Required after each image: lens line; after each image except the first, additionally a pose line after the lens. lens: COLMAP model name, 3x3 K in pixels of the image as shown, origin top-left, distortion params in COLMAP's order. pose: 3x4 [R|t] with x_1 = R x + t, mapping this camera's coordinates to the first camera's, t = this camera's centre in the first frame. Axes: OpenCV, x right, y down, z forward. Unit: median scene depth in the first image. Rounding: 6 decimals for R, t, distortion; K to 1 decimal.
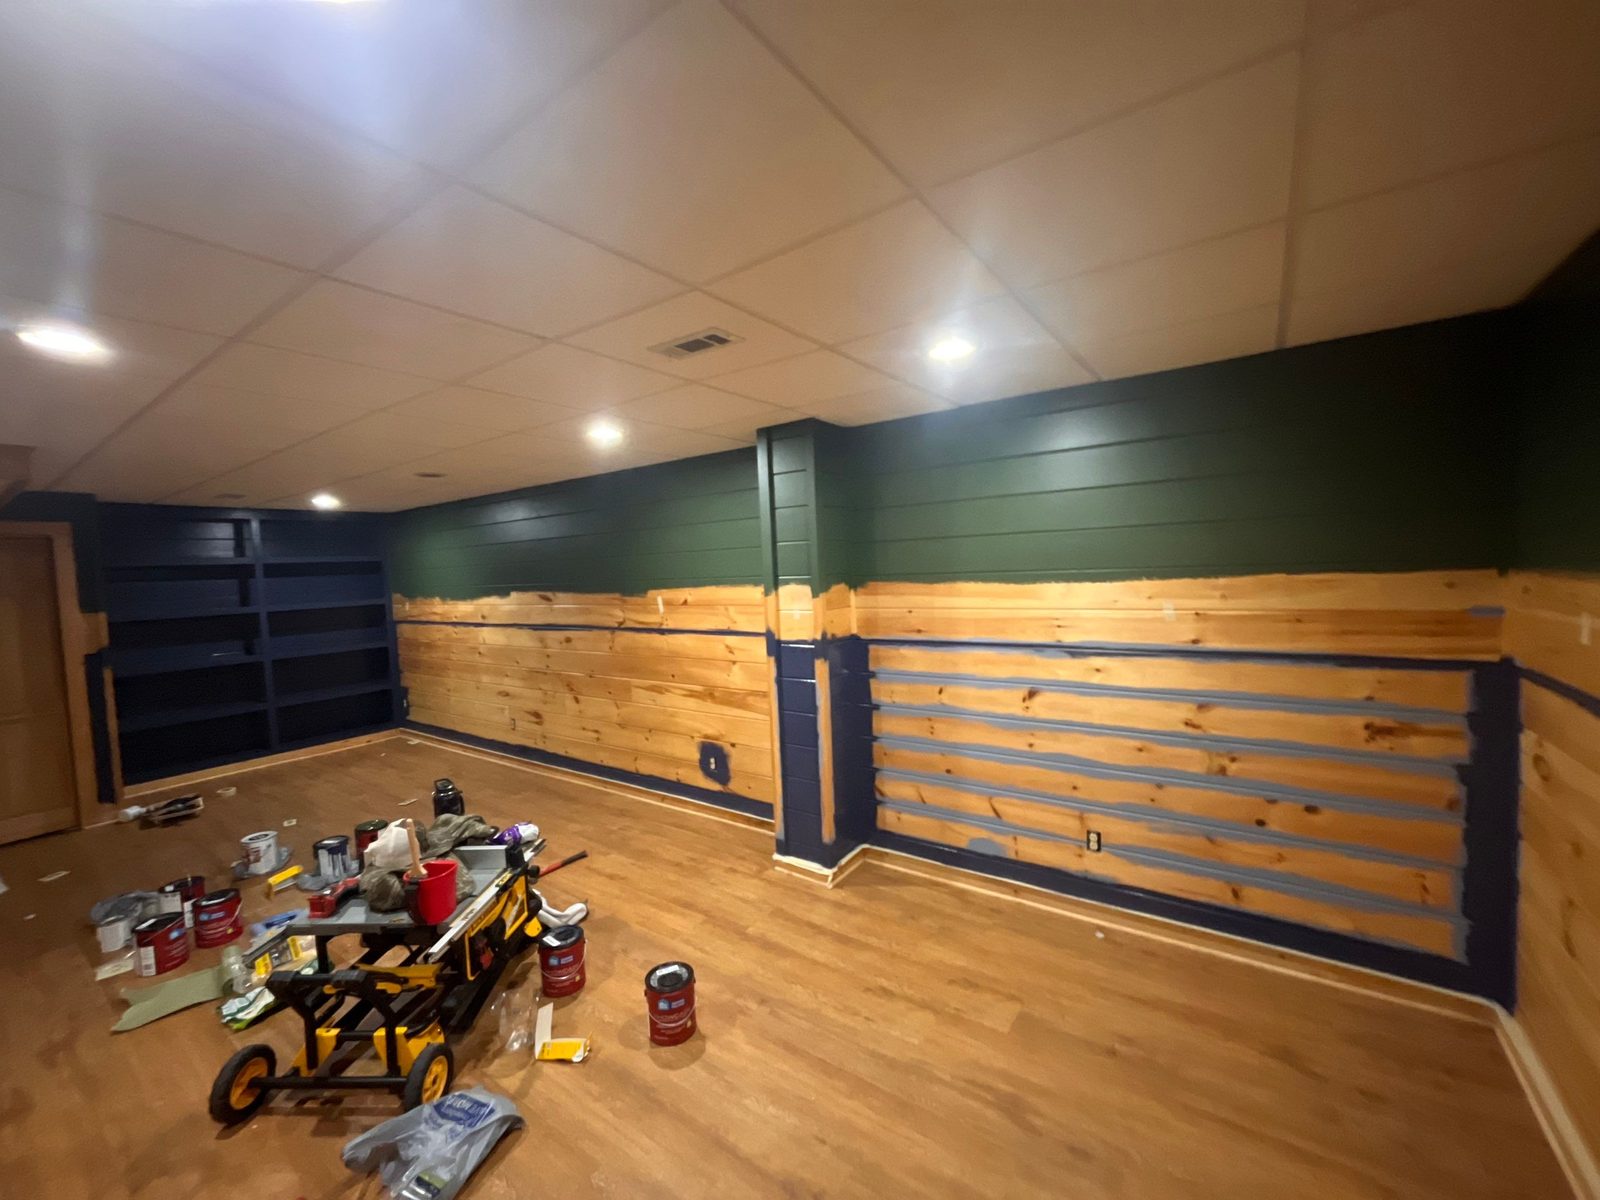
lens RADIAL K [[648.4, 0, 797.4], [0, 648.4, 600.8], [0, 0, 1]] dist [-0.002174, -0.000575]
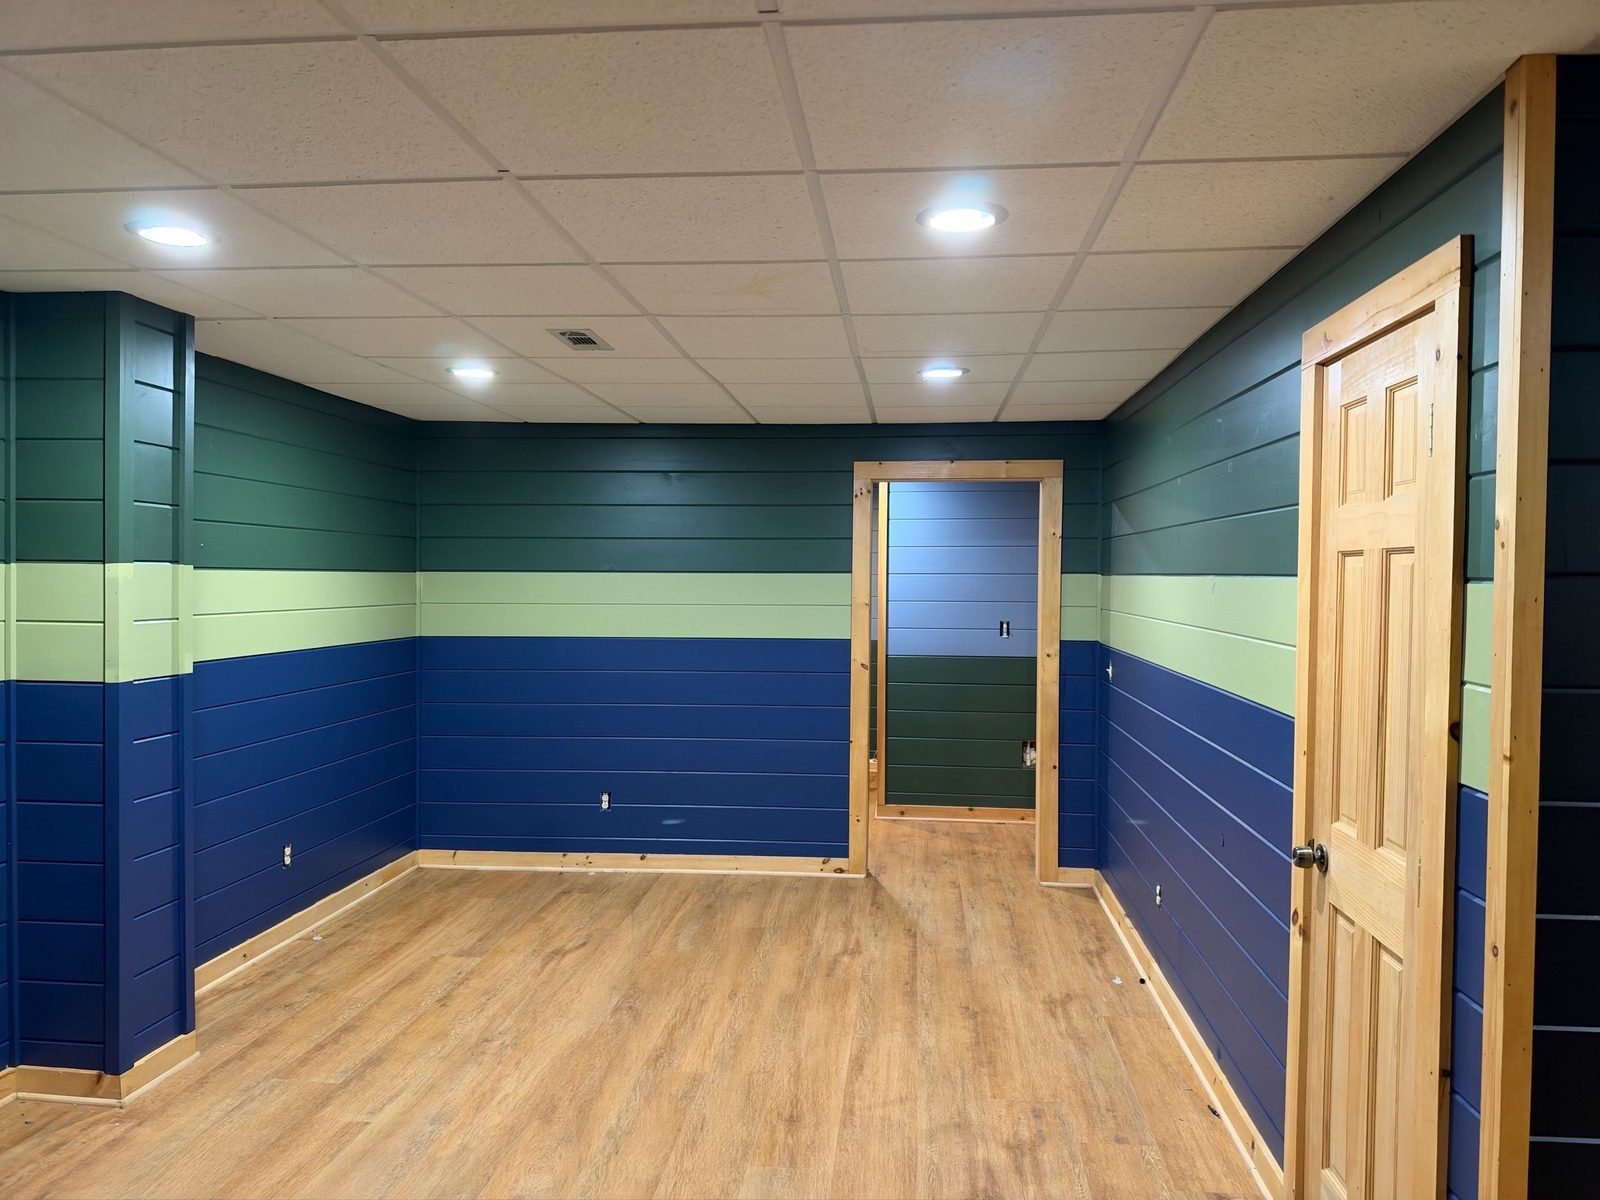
lens RADIAL K [[1165.6, 0, 808.4], [0, 1165.6, 599.8], [0, 0, 1]] dist [0.004342, -0.000772]
pose [[-0.497471, 0.017957, 0.867295, -1.172879], [0.064257, 0.997802, 0.016198, 0.018087], [-0.865098, 0.063788, -0.497531, 0.974315]]
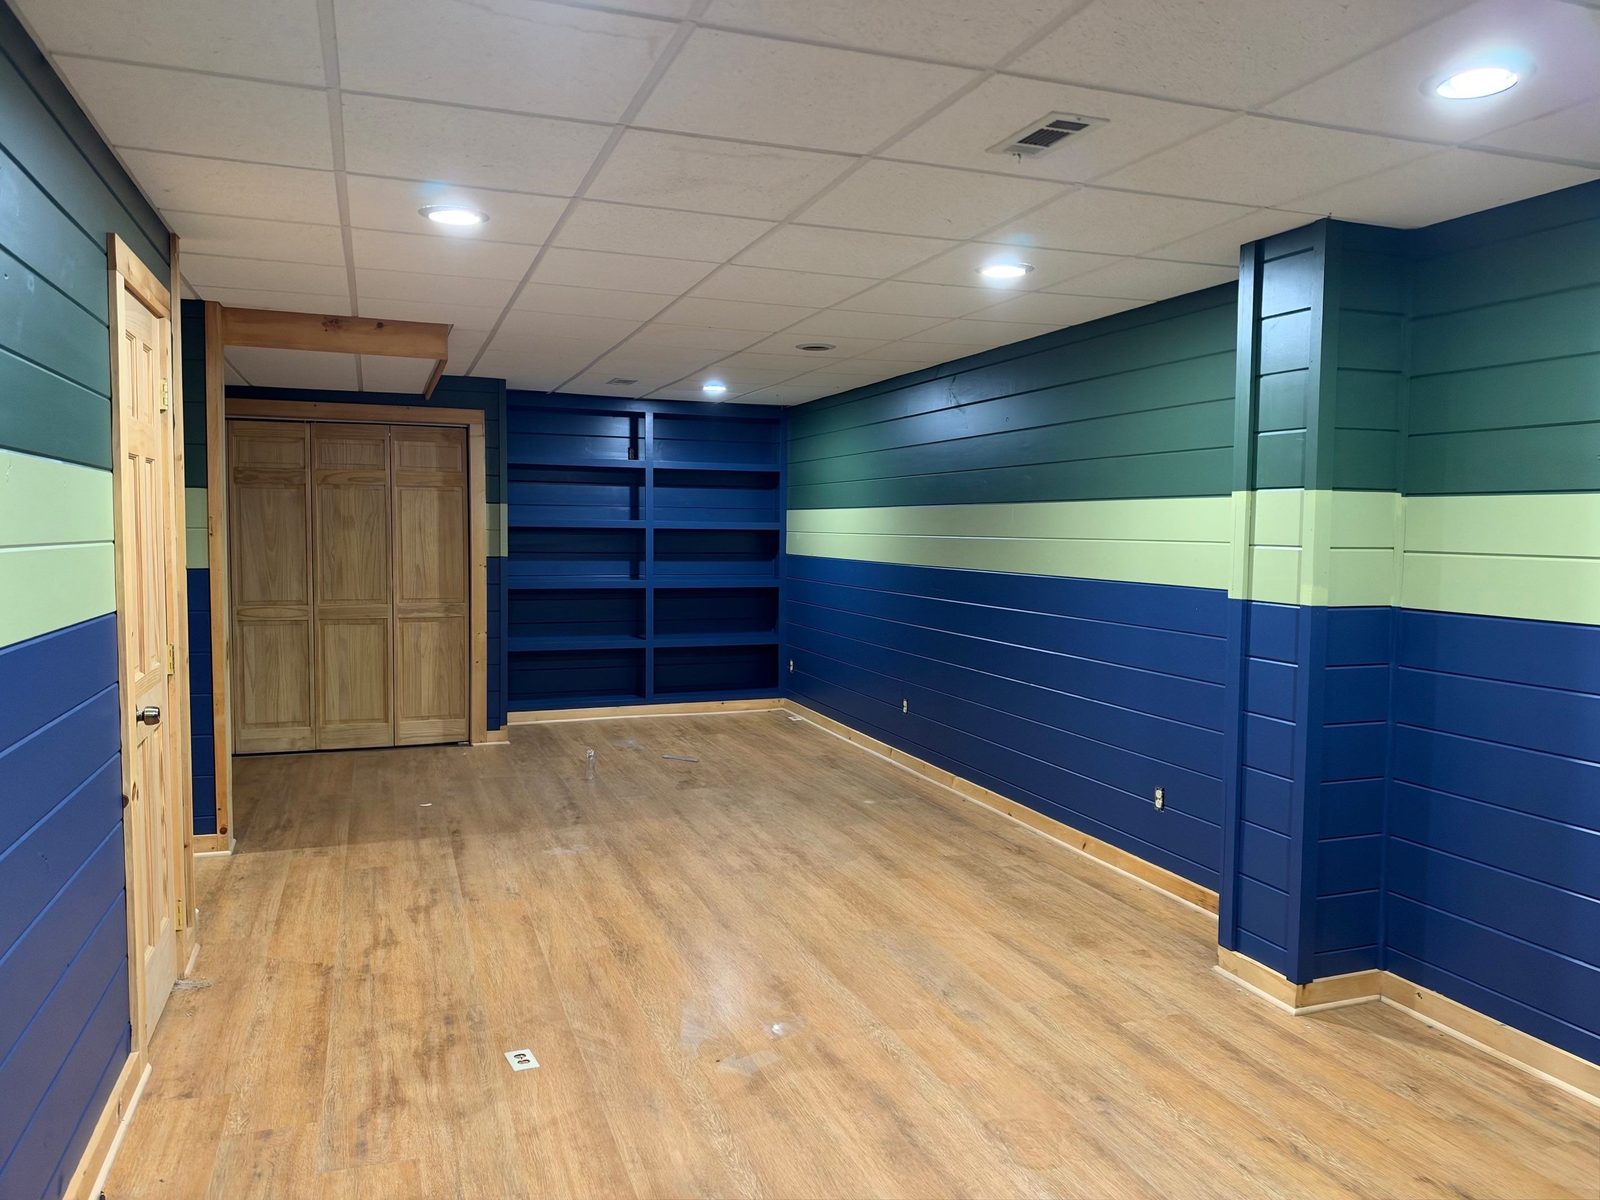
lens RADIAL K [[1165.6, 0, 808.4], [0, 1165.6, 599.8], [0, 0, 1]] dist [0.004342, -0.000772]
pose [[0.824945, 0.085996, -0.558633, 0.236573], [-0.077956, 0.996223, 0.038239, 0.054278], [0.559812, 0.012003, 0.828533, -0.131975]]
